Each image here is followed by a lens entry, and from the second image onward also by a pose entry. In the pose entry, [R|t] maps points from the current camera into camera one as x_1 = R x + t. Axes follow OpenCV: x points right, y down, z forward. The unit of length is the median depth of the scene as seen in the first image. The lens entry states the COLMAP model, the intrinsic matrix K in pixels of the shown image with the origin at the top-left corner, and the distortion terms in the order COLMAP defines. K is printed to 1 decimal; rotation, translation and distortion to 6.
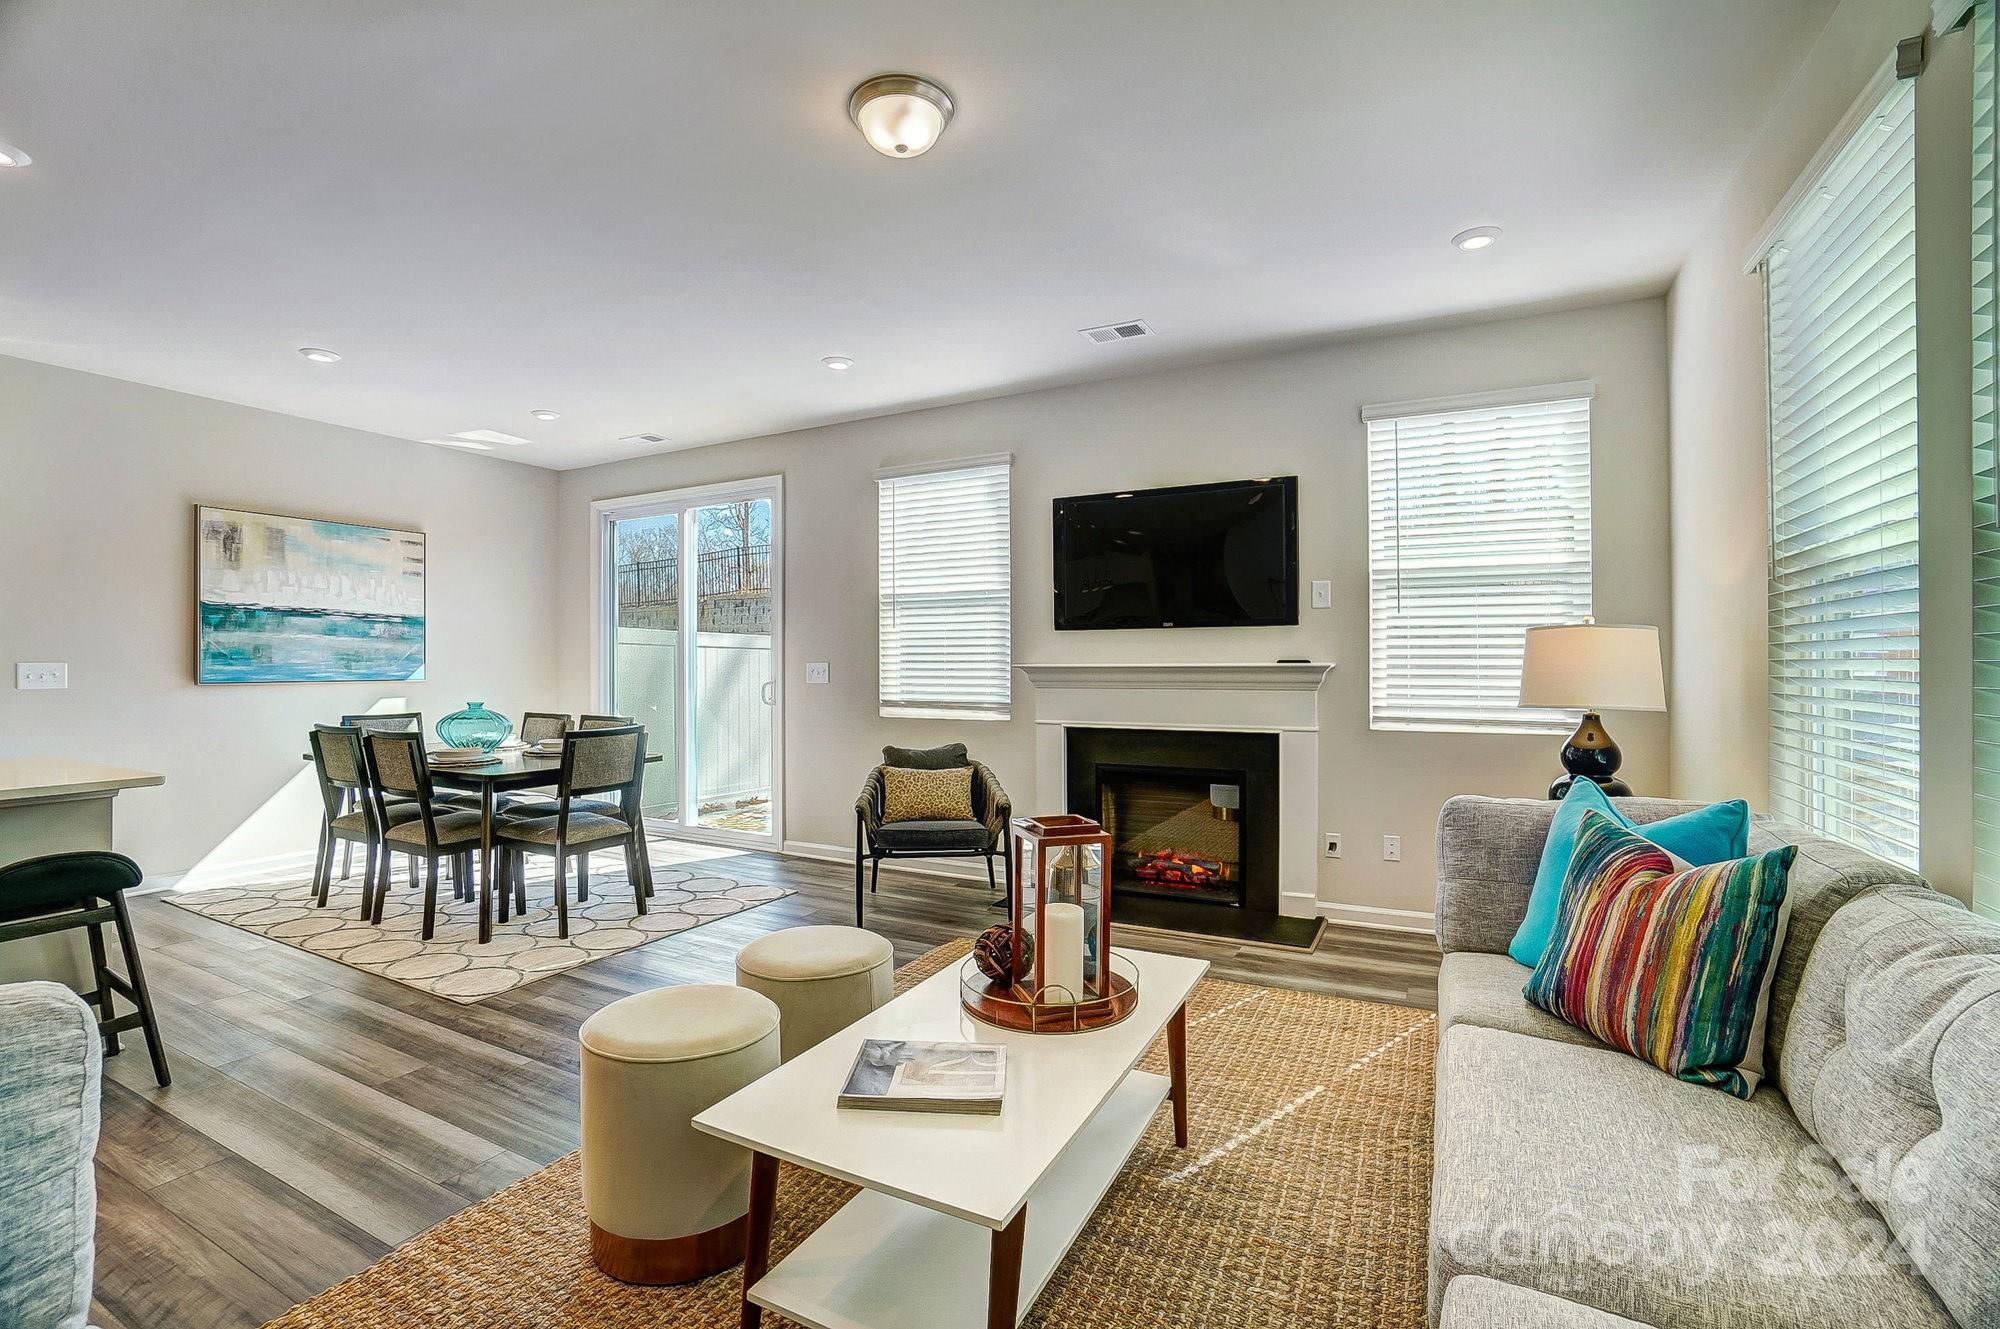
lens RADIAL K [[884.6, 0, 988.7], [0, 884.6, 662.6], [0, 0, 1]] dist [-0.065520, 0.023961]
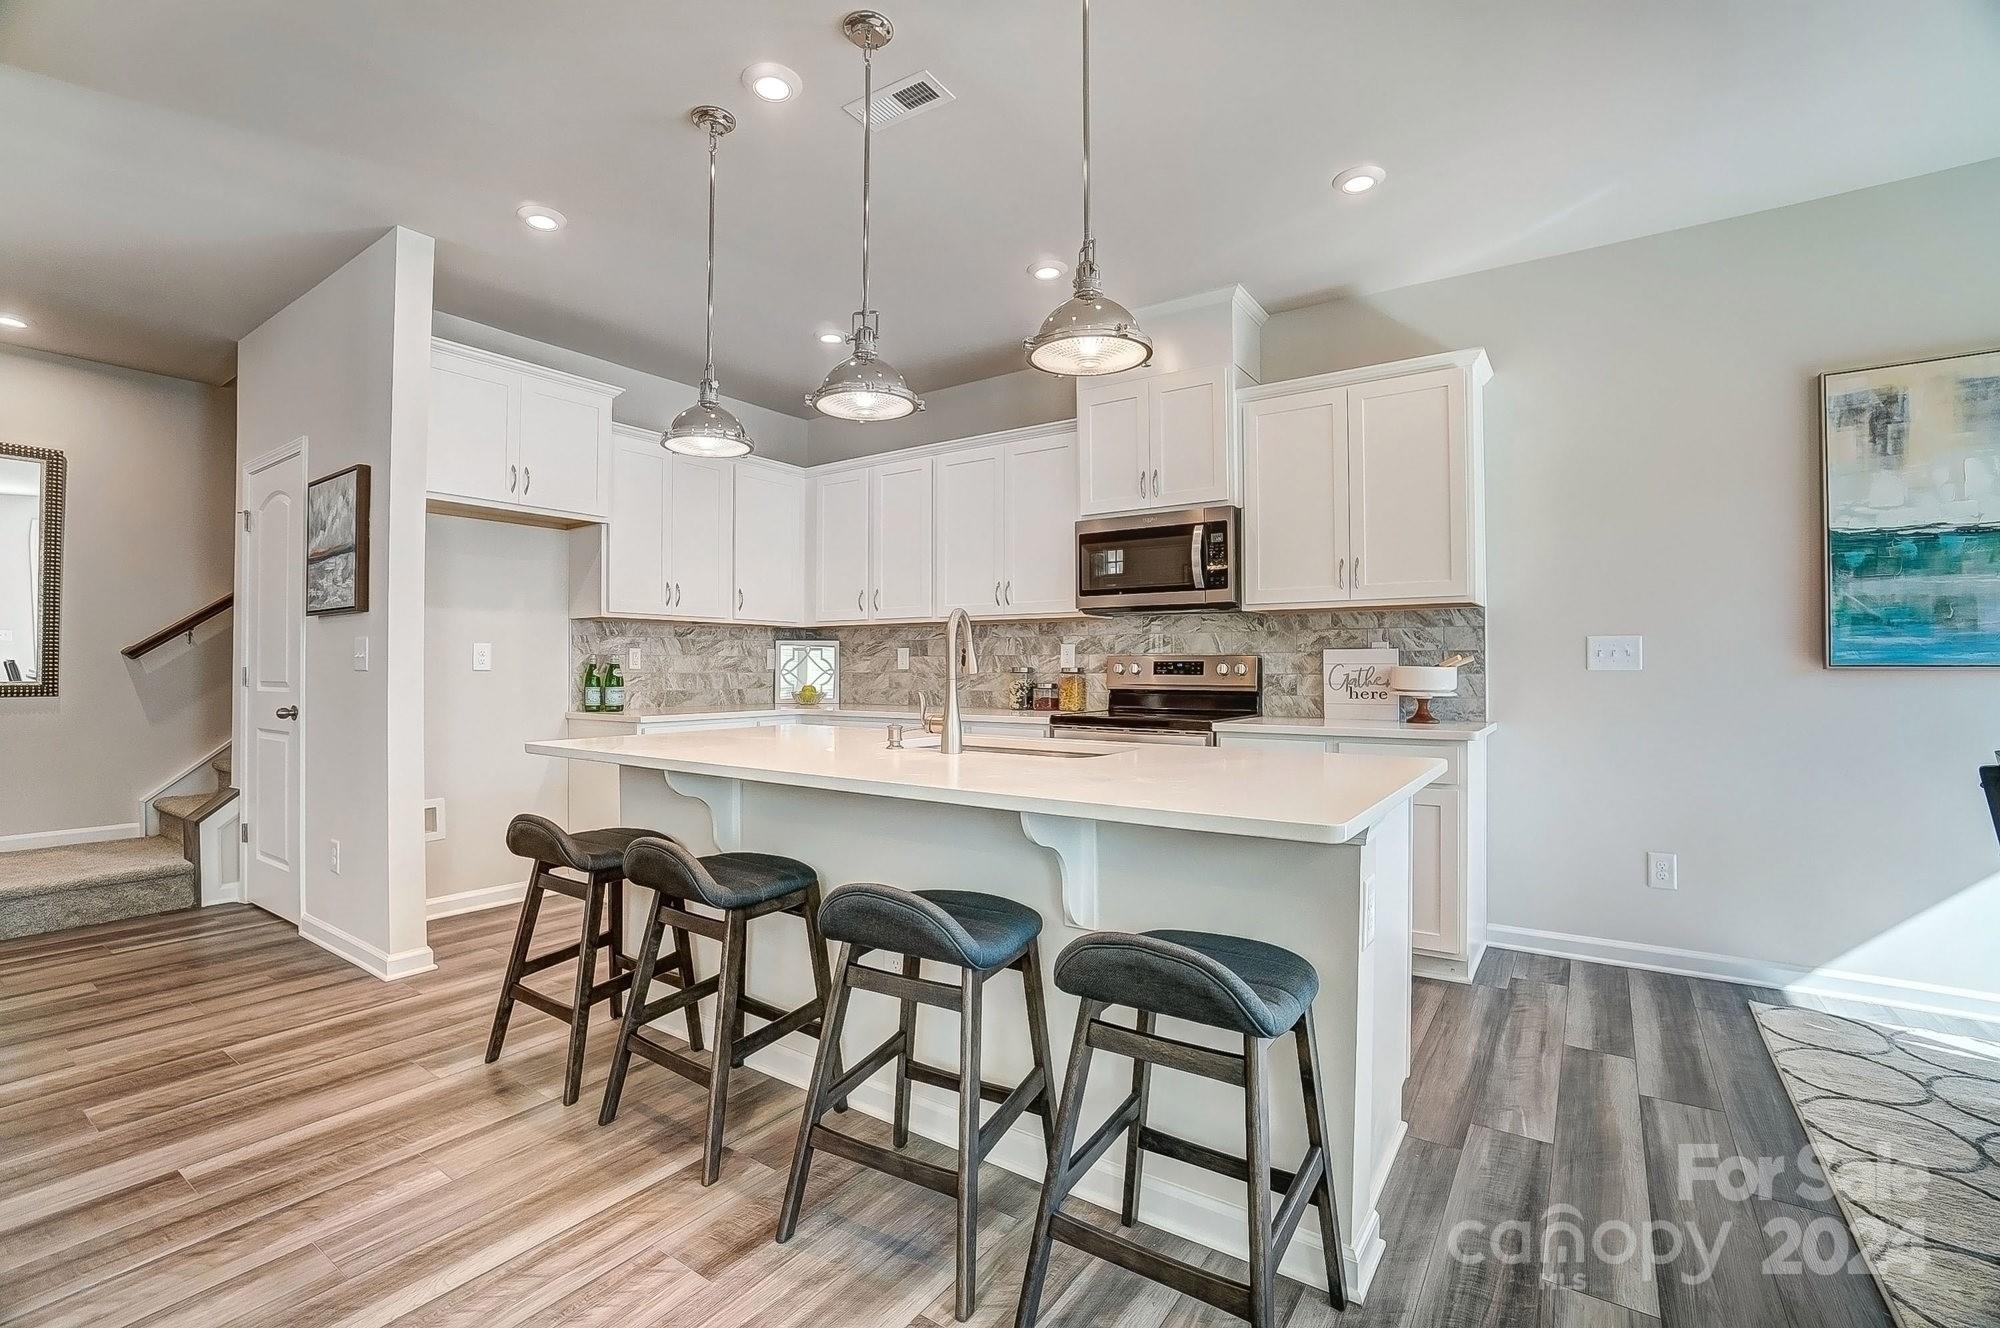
lens RADIAL K [[877.7, 0, 985.9], [0, 877.7, 660.1], [0, 0, 1]] dist [-0.063612, 0.022221]
pose [[-0.116013, -0.008277, -0.993213, -0.262442], [0.000685, 0.999964, -0.008413, 0.025077], [0.993248, -0.001656, -0.116003, 0.474231]]
